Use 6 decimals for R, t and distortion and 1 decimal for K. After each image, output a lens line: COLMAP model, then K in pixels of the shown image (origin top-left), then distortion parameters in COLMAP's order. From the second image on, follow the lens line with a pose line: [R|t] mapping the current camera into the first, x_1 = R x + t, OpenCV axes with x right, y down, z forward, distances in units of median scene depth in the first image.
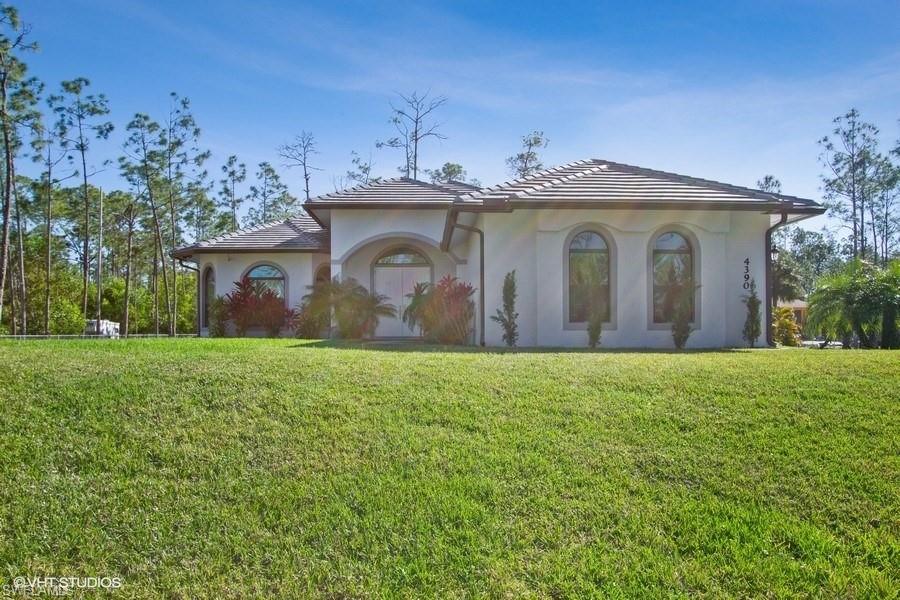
lens RADIAL K [[665.6, 0, 450.0], [0, 665.6, 300.0], [0, 0, 1]] dist [0.002273, 0.001041]
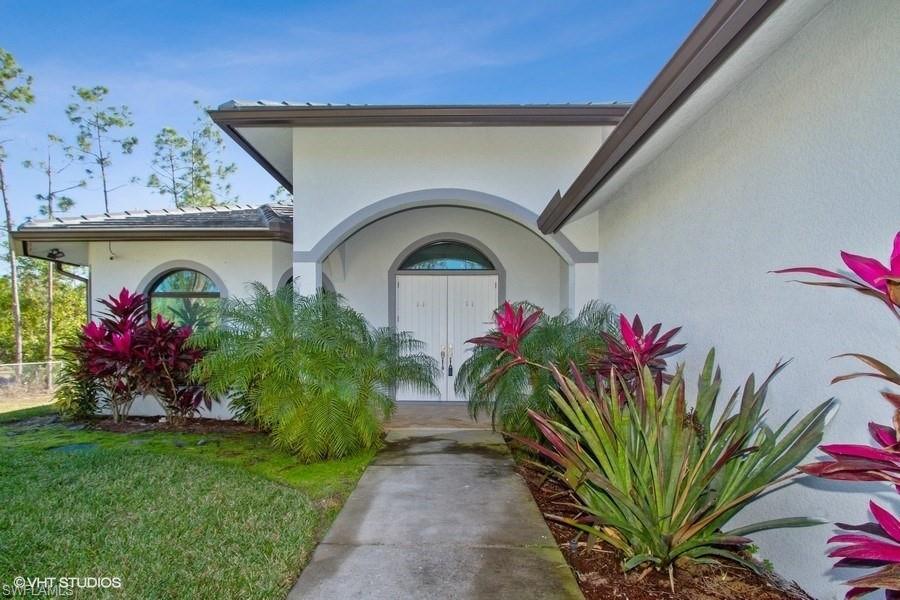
lens RADIAL K [[425.3, 0, 446.5], [0, 425.3, 304.0], [0, 0, 1]] dist [-0.016672, -0.000096]
pose [[0.999108, 0.002774, -0.042135, -0.038676], [-0.004053, 0.999532, -0.030320, -0.010230], [0.042031, 0.030464, 0.998652, 0.439105]]
